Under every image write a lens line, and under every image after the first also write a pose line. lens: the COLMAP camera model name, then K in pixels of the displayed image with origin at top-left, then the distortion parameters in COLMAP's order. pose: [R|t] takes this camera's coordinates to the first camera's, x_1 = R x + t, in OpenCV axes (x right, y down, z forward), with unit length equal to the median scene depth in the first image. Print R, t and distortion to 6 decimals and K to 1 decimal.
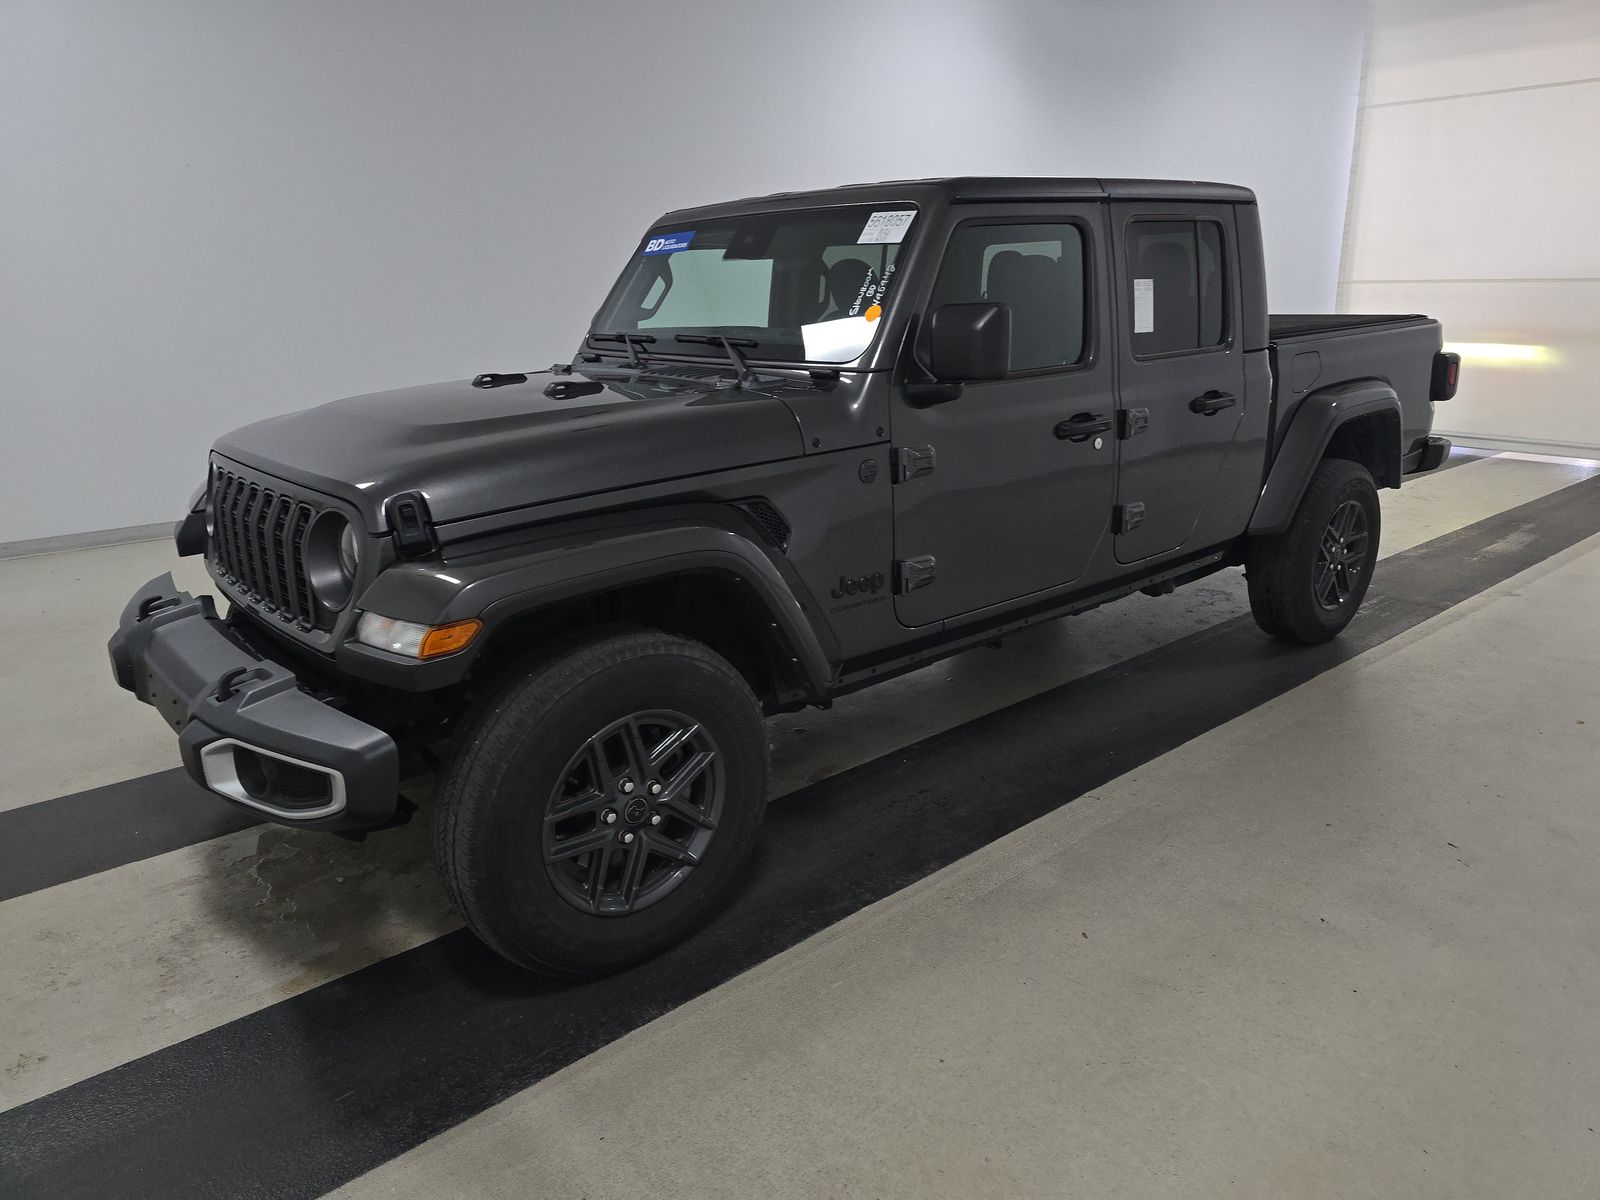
lens RADIAL K [[1072.3, 0, 803.6], [0, 1072.3, 594.4], [0, 0, 1]] dist [0.078060, -0.076019]
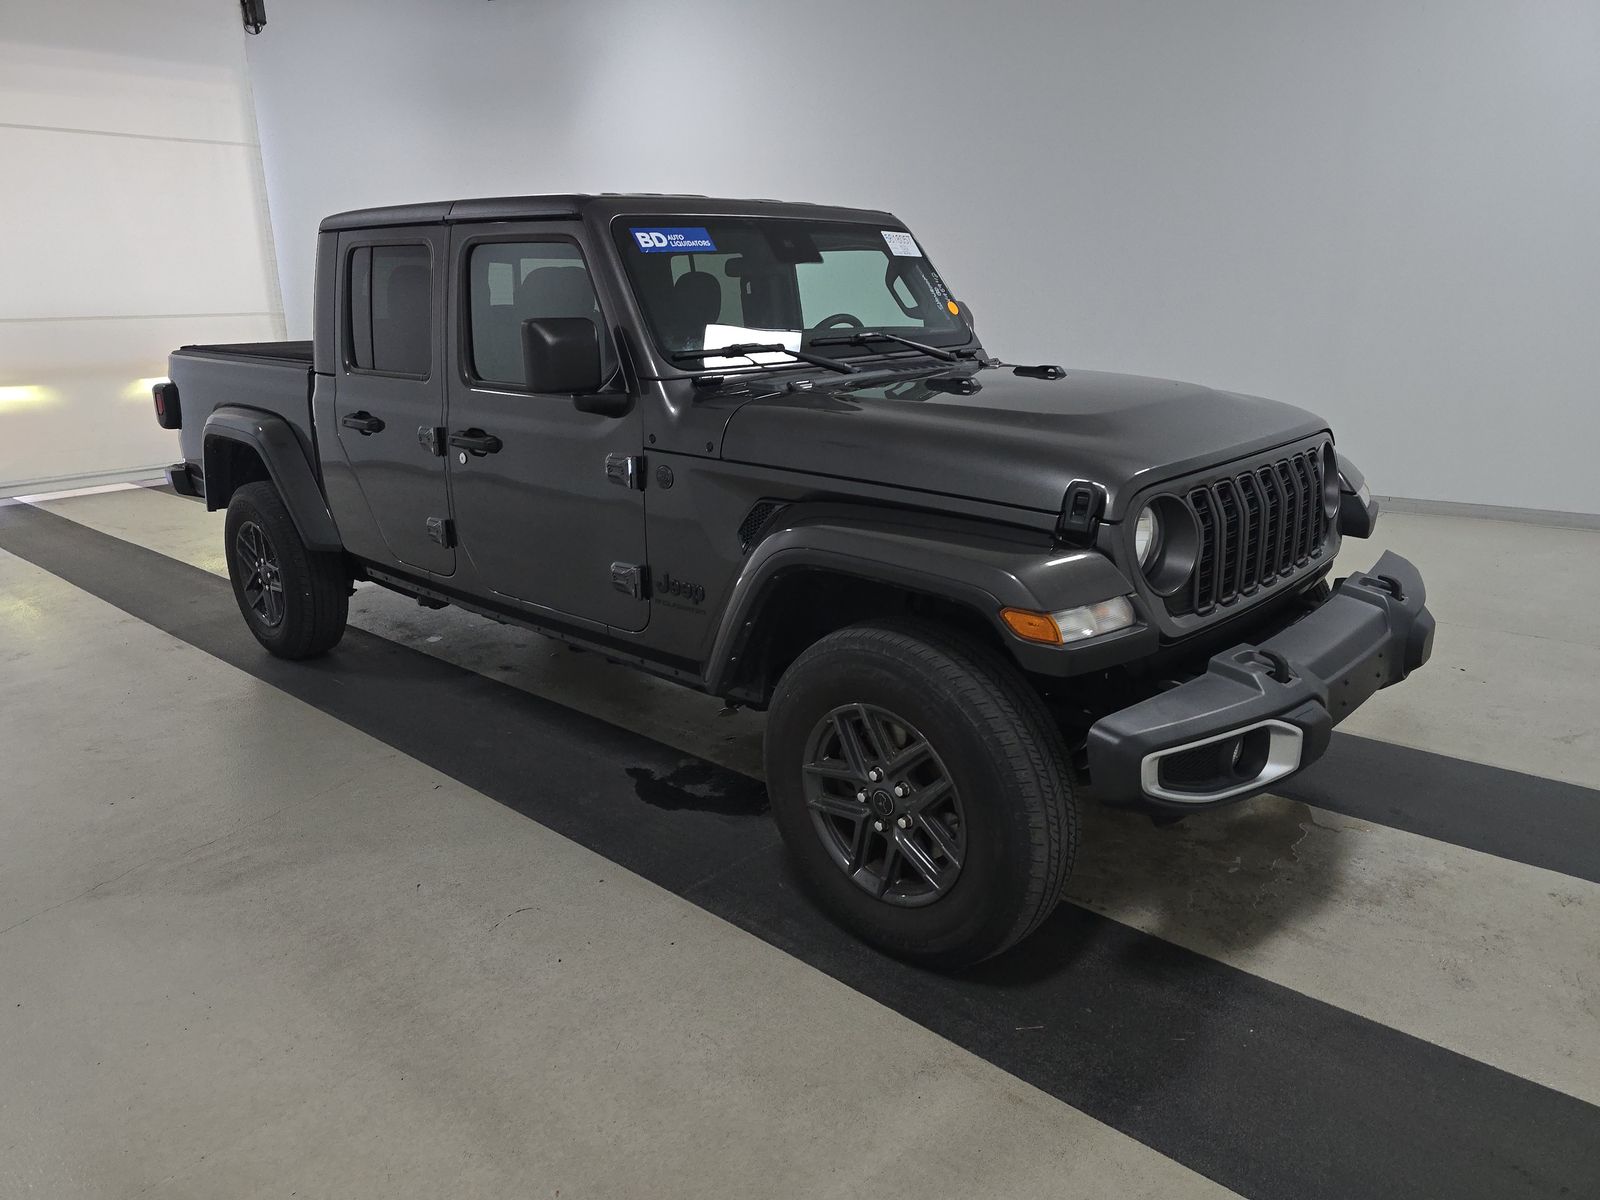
lens RADIAL K [[1072.3, 0, 803.6], [0, 1072.3, 594.4], [0, 0, 1]] dist [0.078060, -0.076019]
pose [[-0.104239, -0.247848, 0.963175, -1.382015], [0.298089, 0.916142, 0.268005, -0.369925], [-0.948829, 0.315048, -0.021617, 1.392680]]
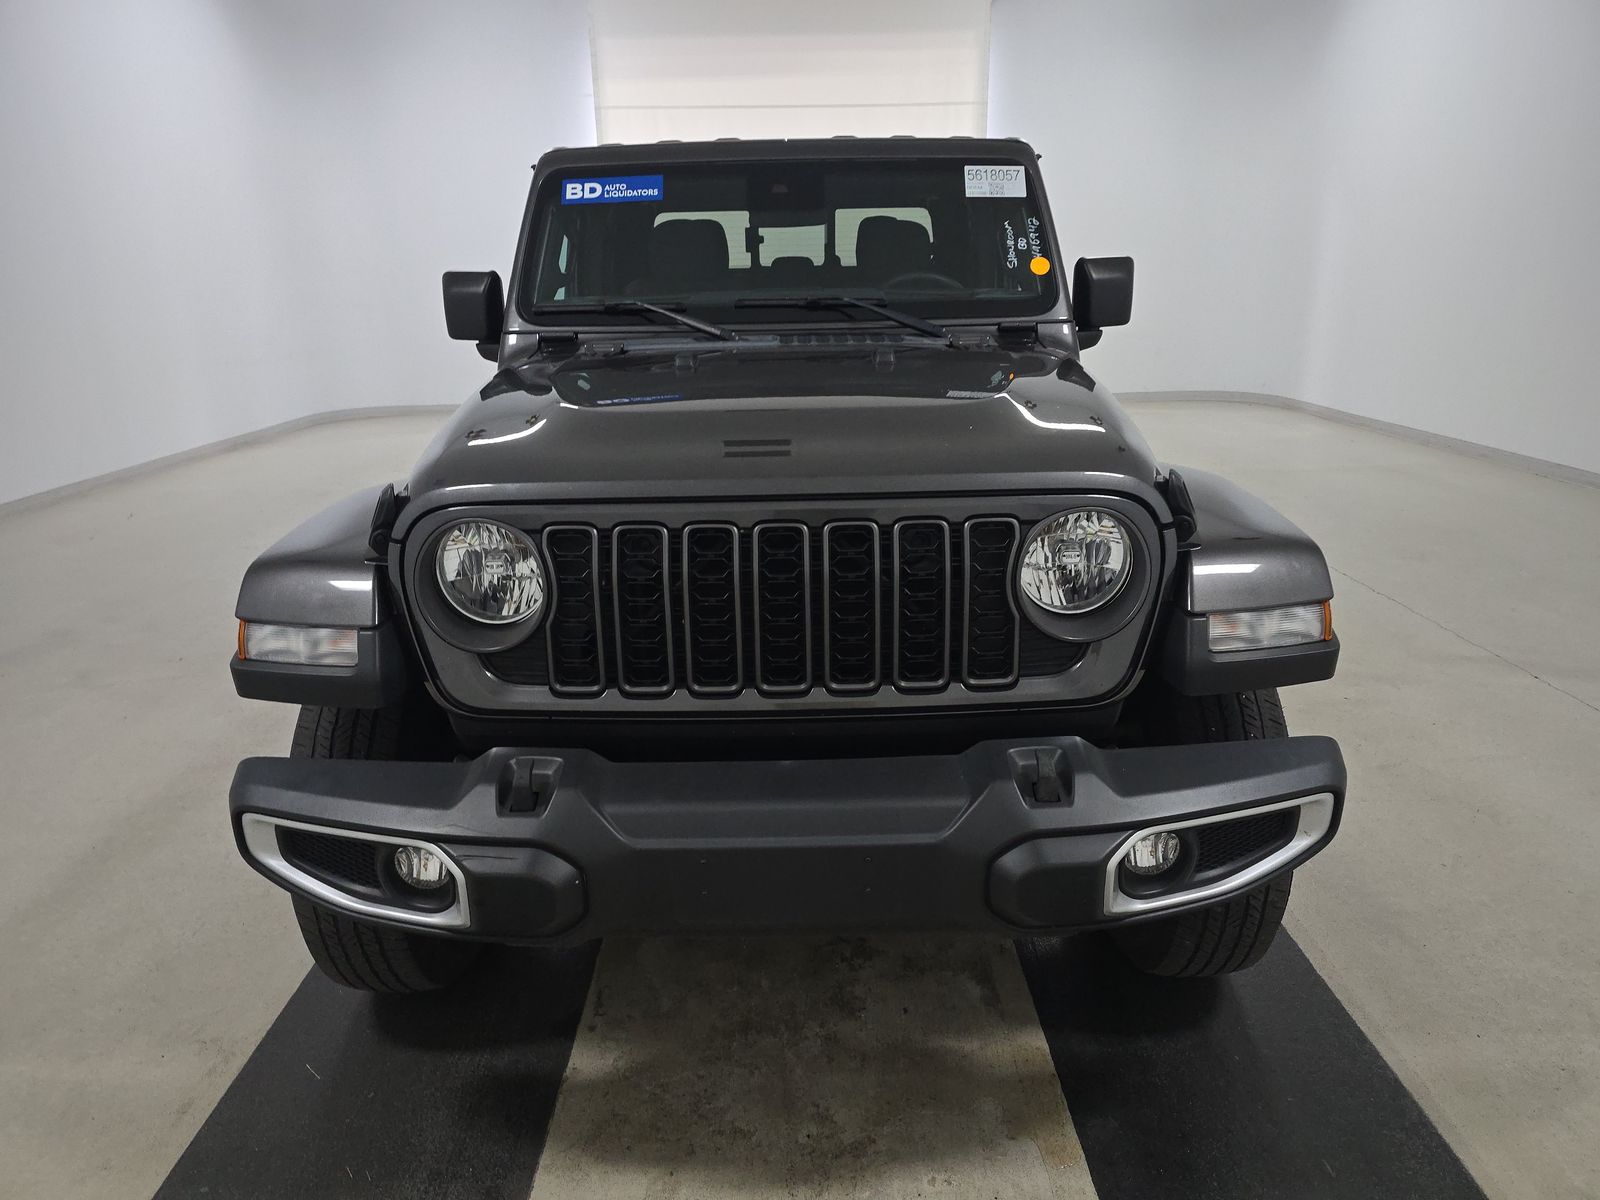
lens RADIAL K [[1072.3, 0, 803.6], [0, 1072.3, 594.4], [0, 0, 1]] dist [0.078060, -0.076019]
pose [[0.654200, -0.218071, 0.724201, -0.935009], [0.213631, 0.971819, 0.099651, -0.115858], [-0.725523, 0.089521, 0.682350, 0.521782]]
